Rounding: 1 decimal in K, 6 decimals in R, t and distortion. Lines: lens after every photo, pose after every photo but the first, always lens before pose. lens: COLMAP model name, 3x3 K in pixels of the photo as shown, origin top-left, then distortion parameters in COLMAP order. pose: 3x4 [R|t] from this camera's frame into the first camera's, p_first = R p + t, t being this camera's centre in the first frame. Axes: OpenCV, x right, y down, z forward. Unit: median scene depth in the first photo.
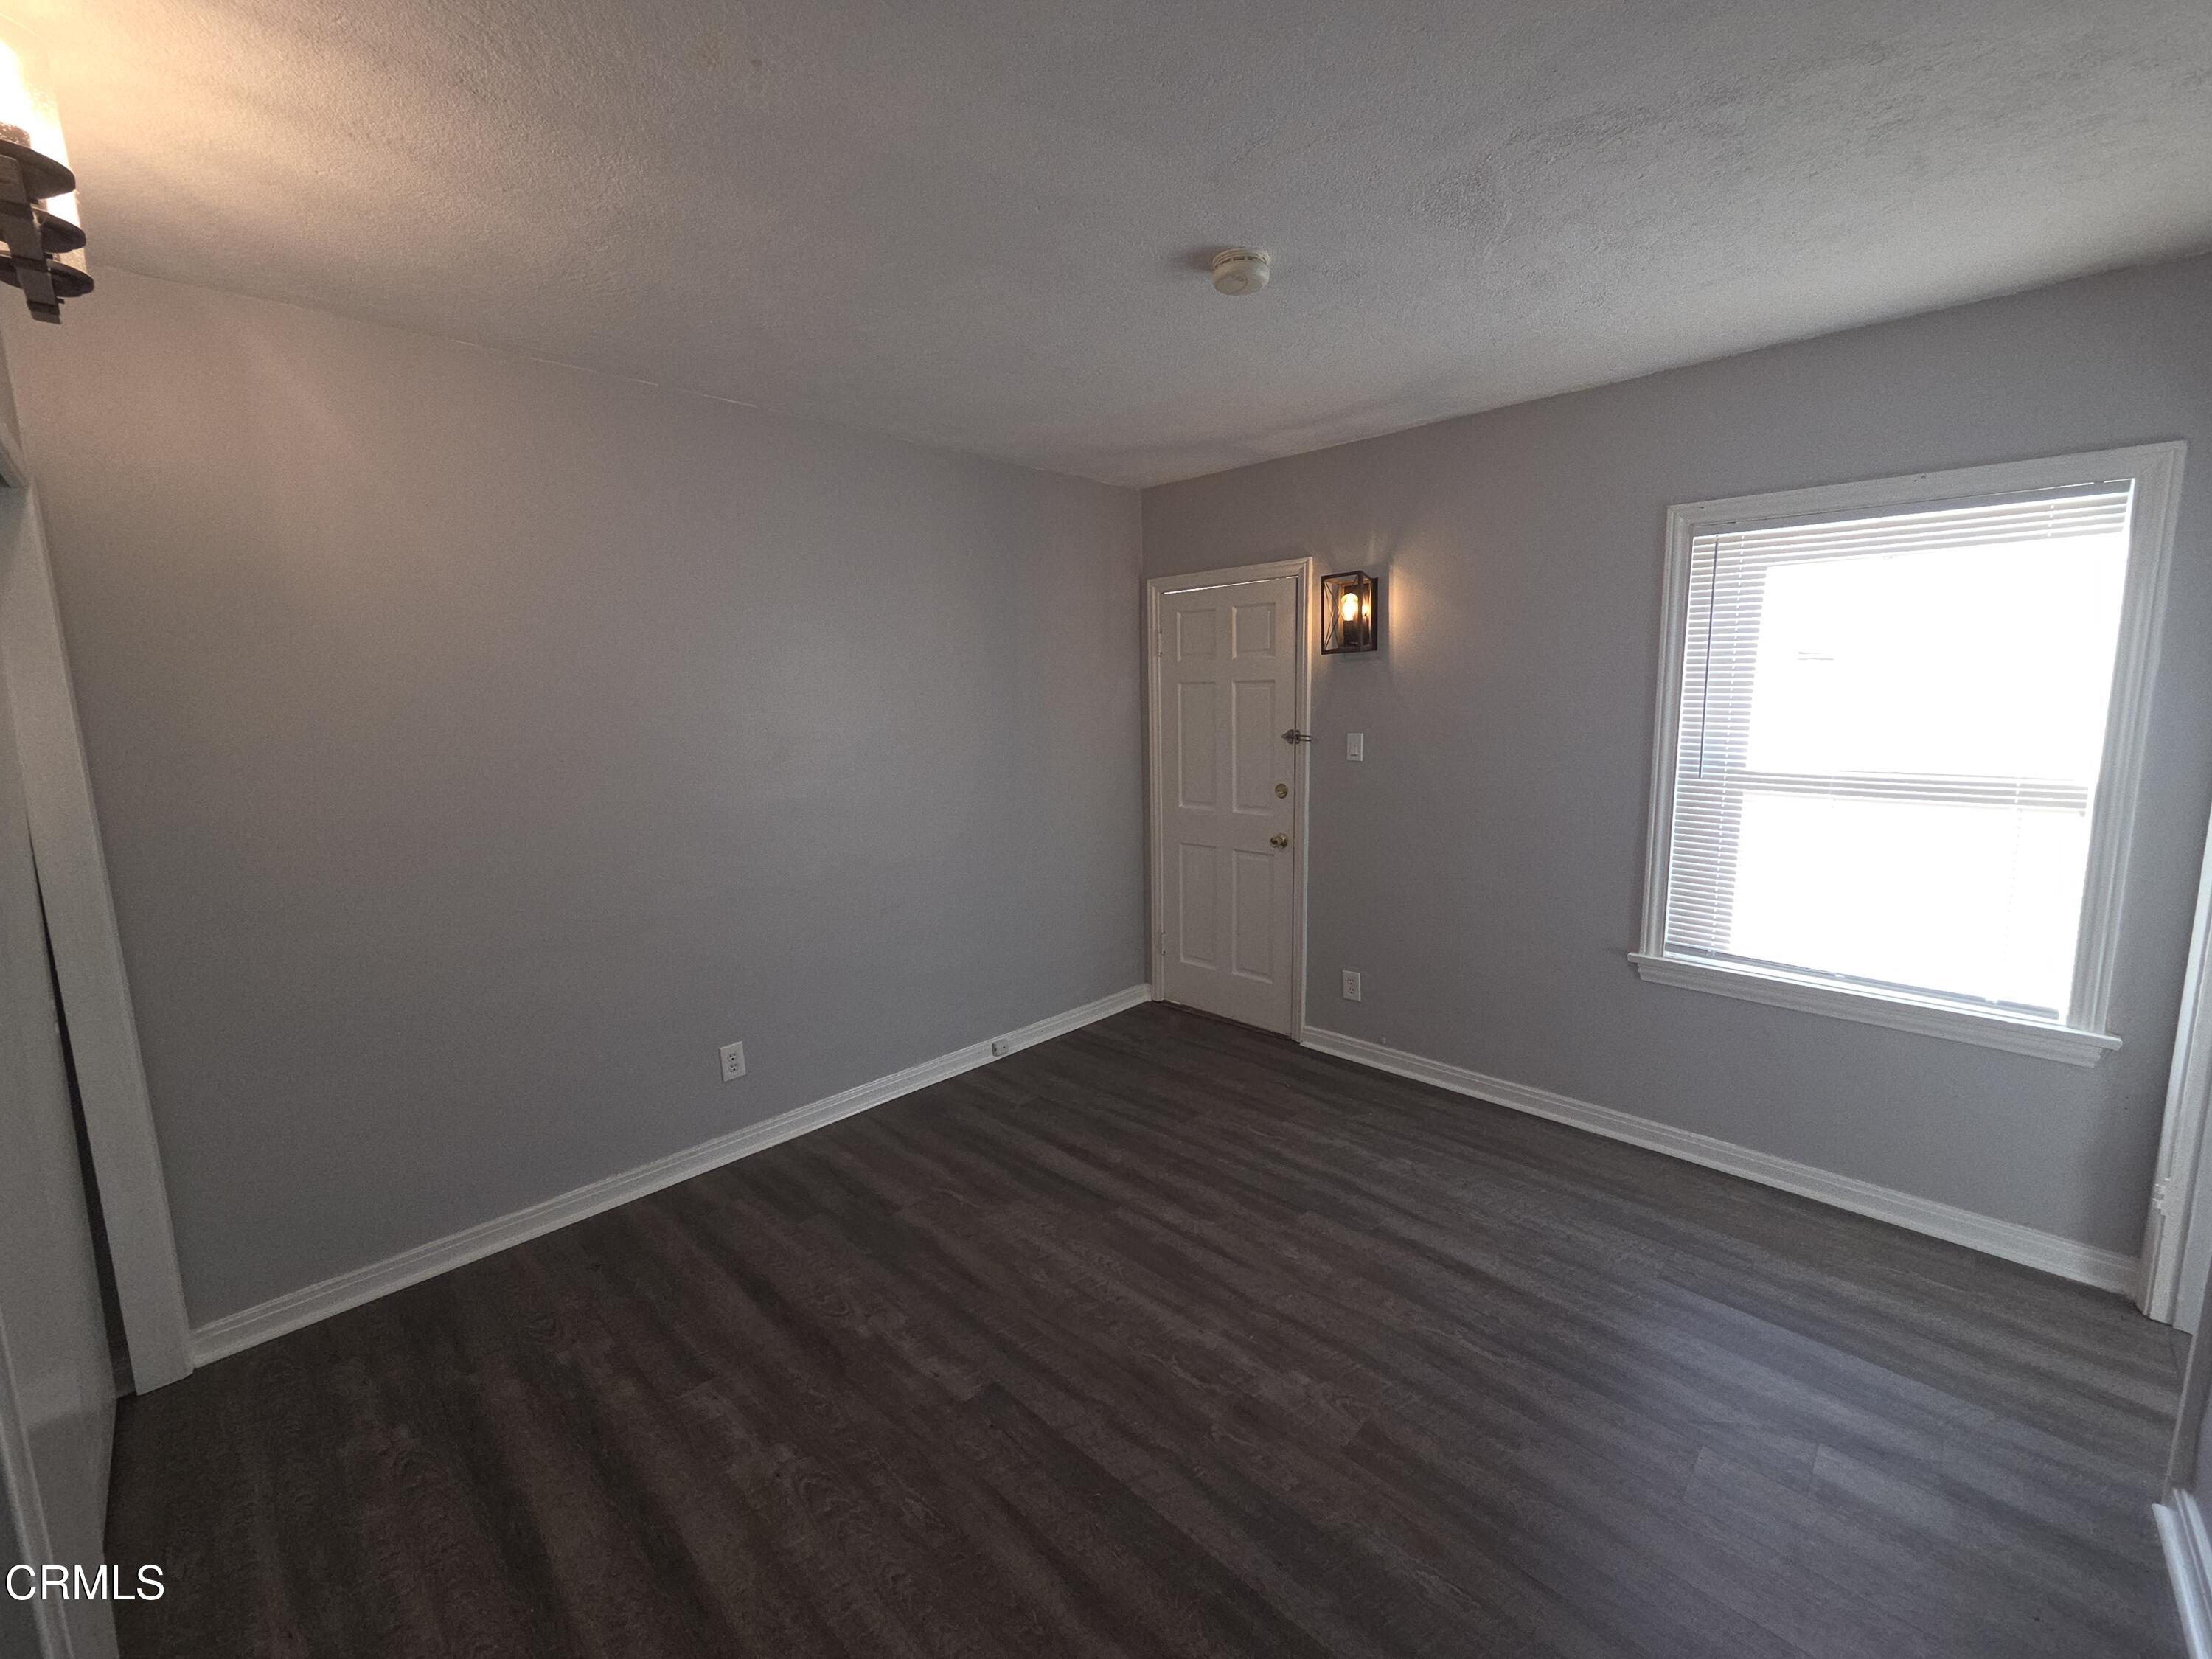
lens RADIAL K [[905.4, 0, 1111.1], [0, 905.4, 832.0], [0, 0, 1]] dist [0.001240, -0.000006]
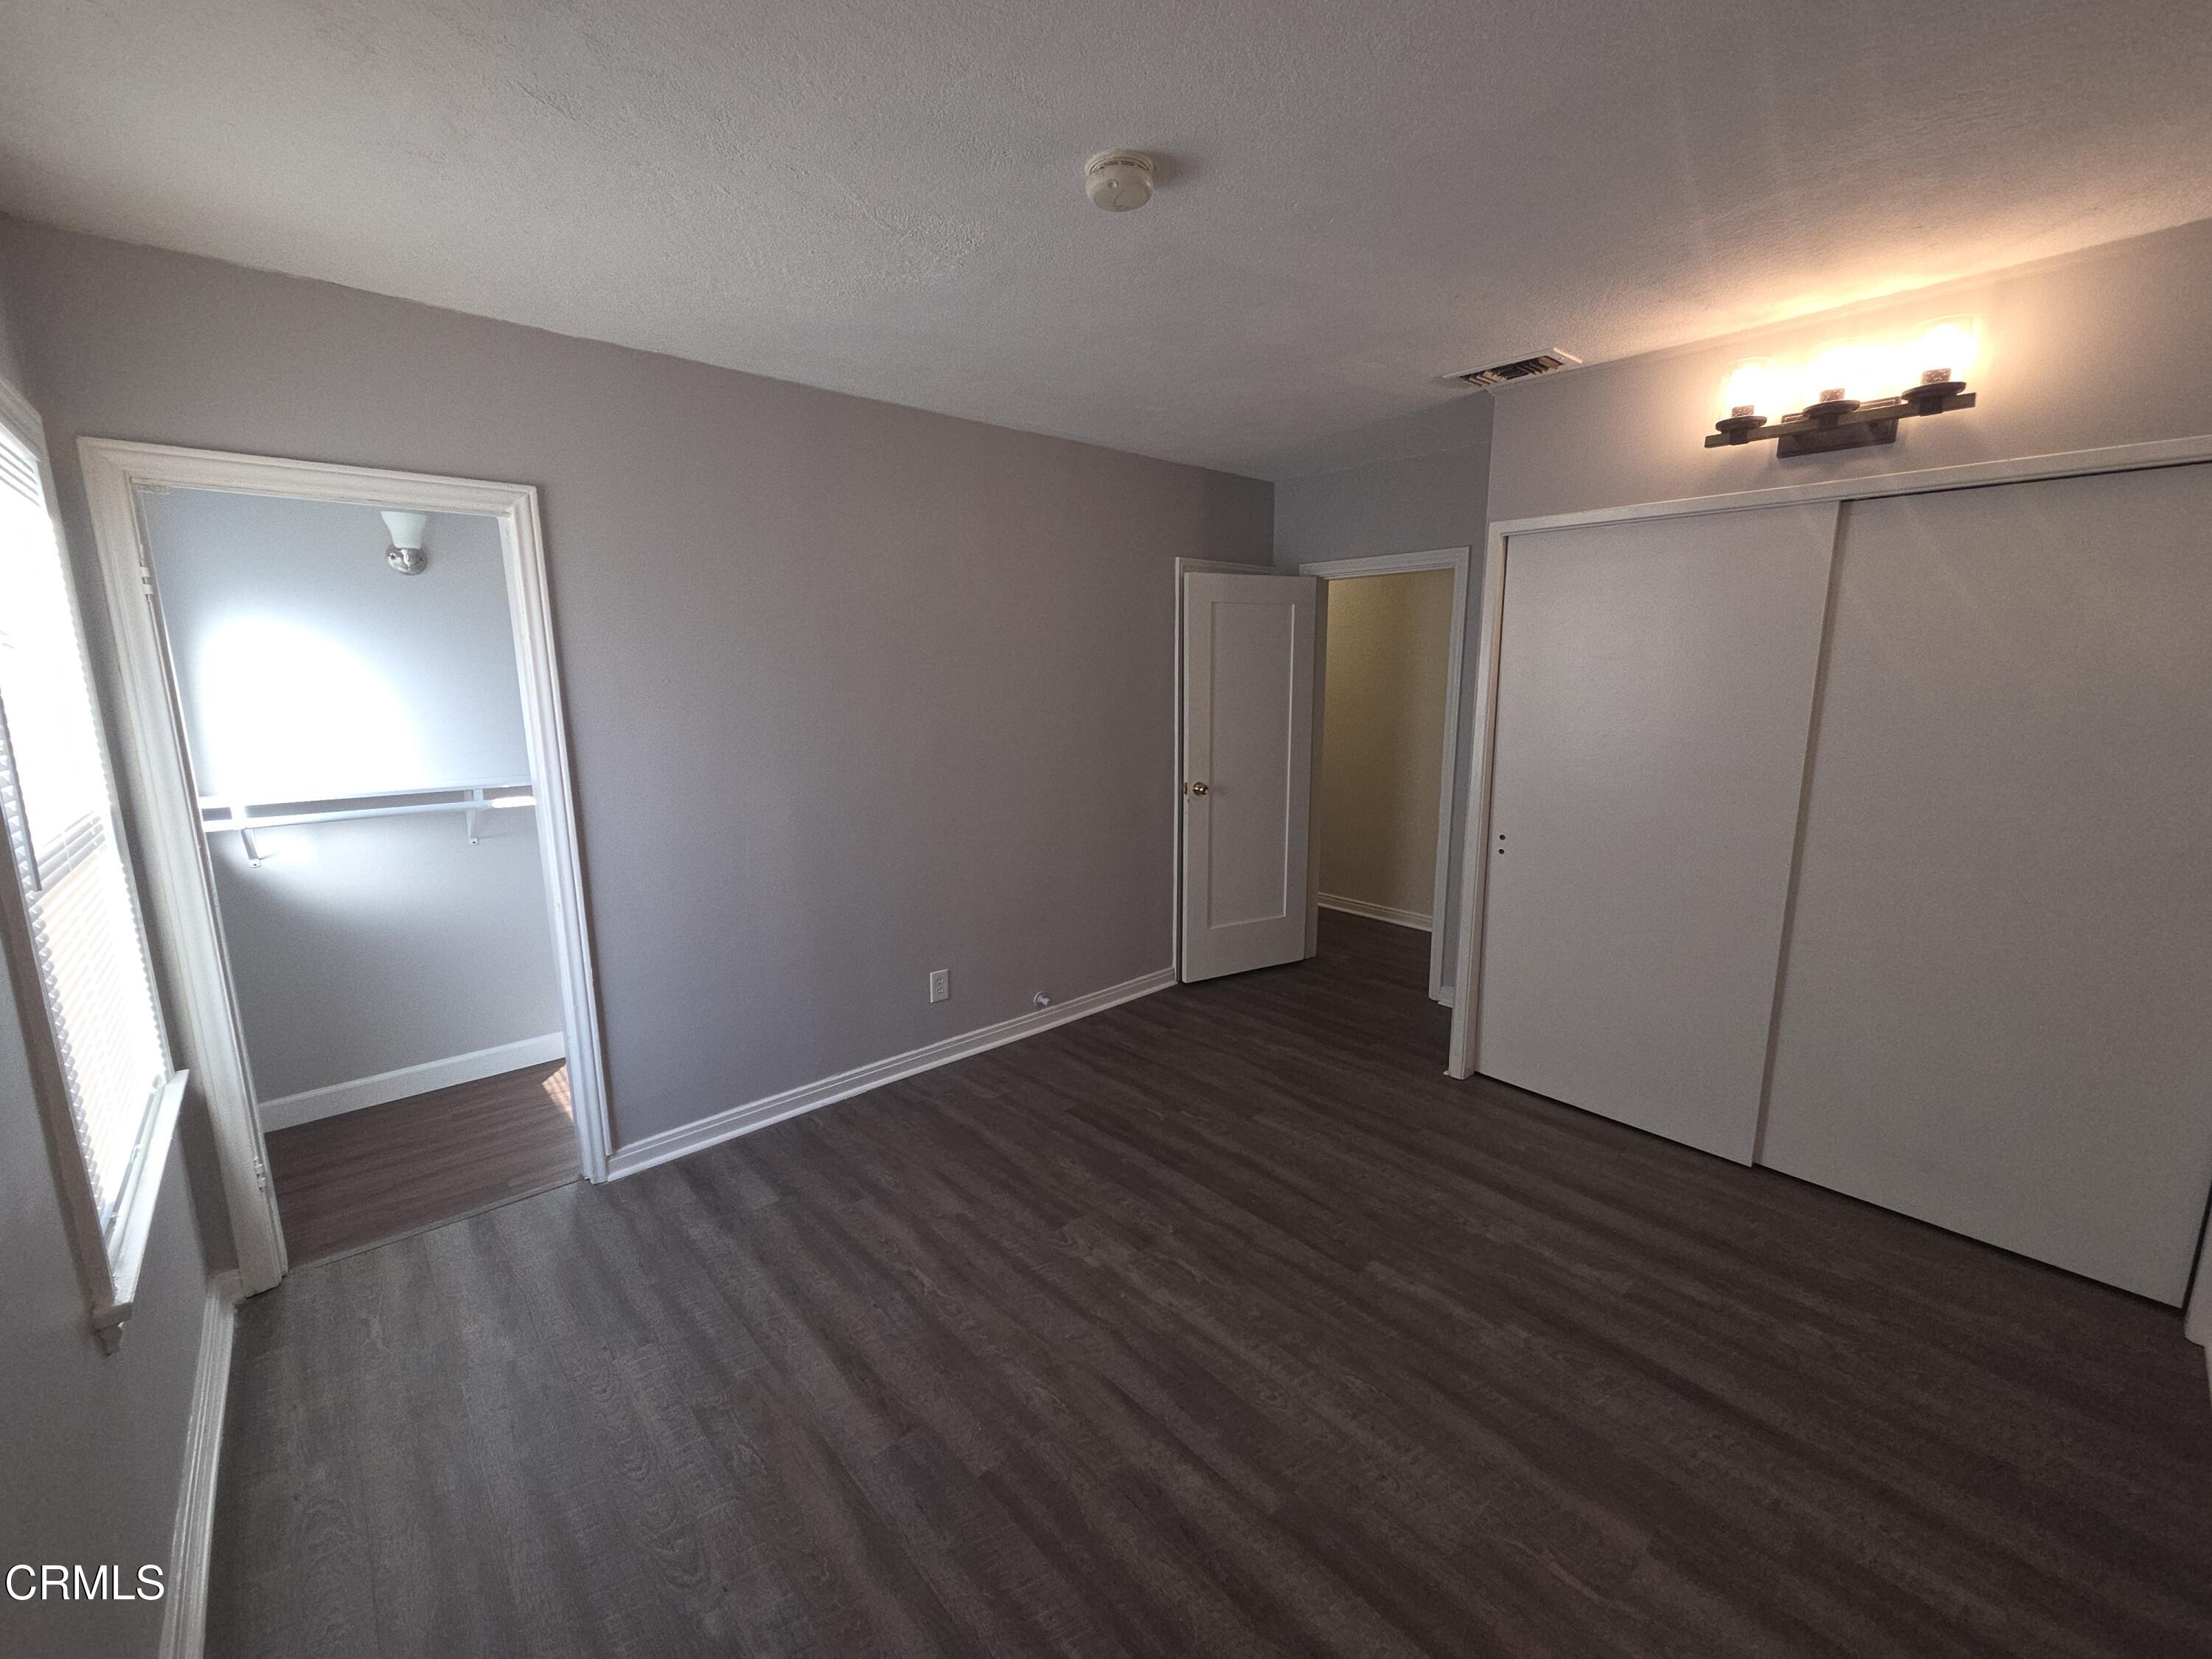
lens RADIAL K [[905.4, 0, 1111.1], [0, 905.4, 832.0], [0, 0, 1]] dist [0.001240, -0.000006]
pose [[-0.997518, 0.011082, 0.069534, 0.085391], [0.032520, 0.948412, 0.315367, -0.267058], [-0.062452, 0.316846, -0.946419, 1.732748]]
